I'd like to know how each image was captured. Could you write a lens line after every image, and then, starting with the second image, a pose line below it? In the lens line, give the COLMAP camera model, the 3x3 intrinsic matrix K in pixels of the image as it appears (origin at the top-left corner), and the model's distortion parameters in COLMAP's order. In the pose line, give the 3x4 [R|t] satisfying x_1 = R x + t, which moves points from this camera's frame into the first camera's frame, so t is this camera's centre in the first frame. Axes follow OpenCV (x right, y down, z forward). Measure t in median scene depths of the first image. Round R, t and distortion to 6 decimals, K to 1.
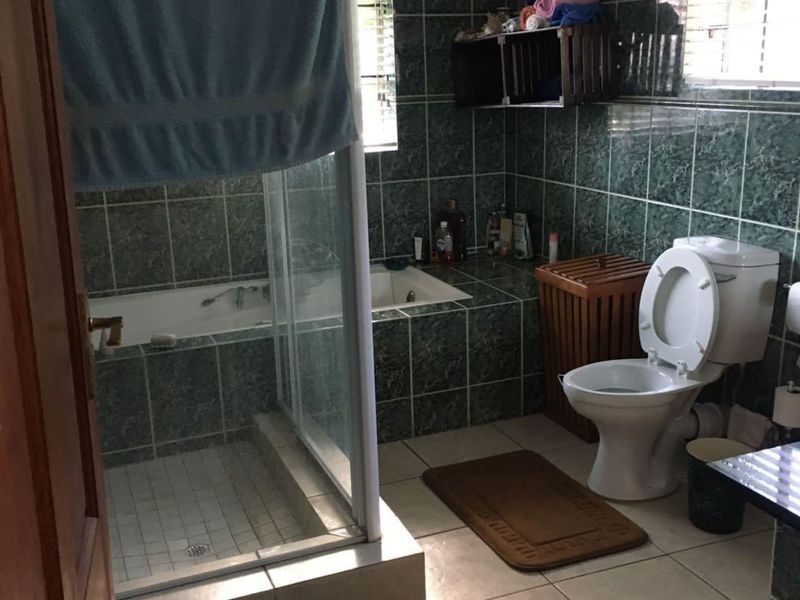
lens RADIAL K [[894.4, 0, 400.9], [0, 894.4, 300.2], [0, 0, 1]] dist [0.042627, 0.000000]
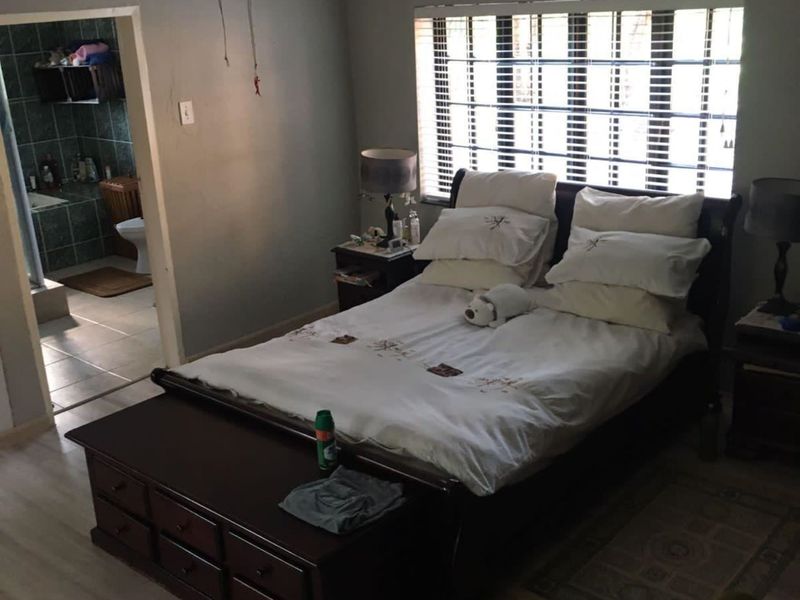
lens RADIAL K [[894.4, 0, 401.7], [0, 894.4, 297.5], [0, 0, 1]] dist [0.042627, 0.000000]
pose [[0.900090, -0.158518, 0.405844, -0.097788], [0.138854, 0.987263, 0.077661, 0.152816], [-0.412985, -0.013549, 0.910637, -1.108238]]
